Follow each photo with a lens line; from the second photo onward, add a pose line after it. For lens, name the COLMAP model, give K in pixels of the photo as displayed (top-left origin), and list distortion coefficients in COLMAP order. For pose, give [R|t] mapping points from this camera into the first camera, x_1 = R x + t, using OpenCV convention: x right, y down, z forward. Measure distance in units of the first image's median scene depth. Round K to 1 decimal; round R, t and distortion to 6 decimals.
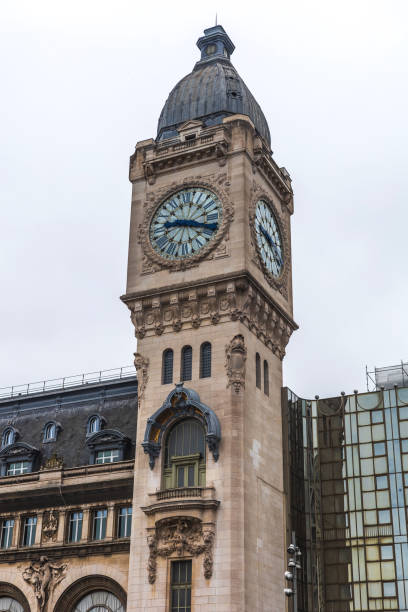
lens RADIAL K [[899.5, 0, 204.0], [0, 899.5, 306.0], [0, 0, 1]] dist [-0.016779, 0.017648]
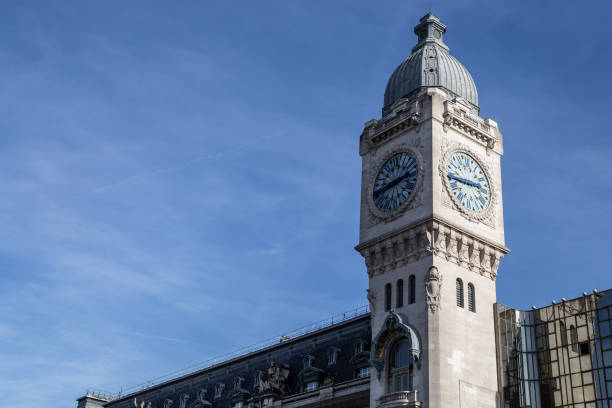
lens RADIAL K [[802.0, 0, 306.0], [0, 802.0, 204.0], [0, 0, 1]] dist [0.085123, 0.018996]
pose [[0.903803, -0.161043, -0.396491, 0.314465], [0.142558, 0.986874, -0.075878, 0.005913], [0.403507, 0.012056, 0.914897, -0.088135]]
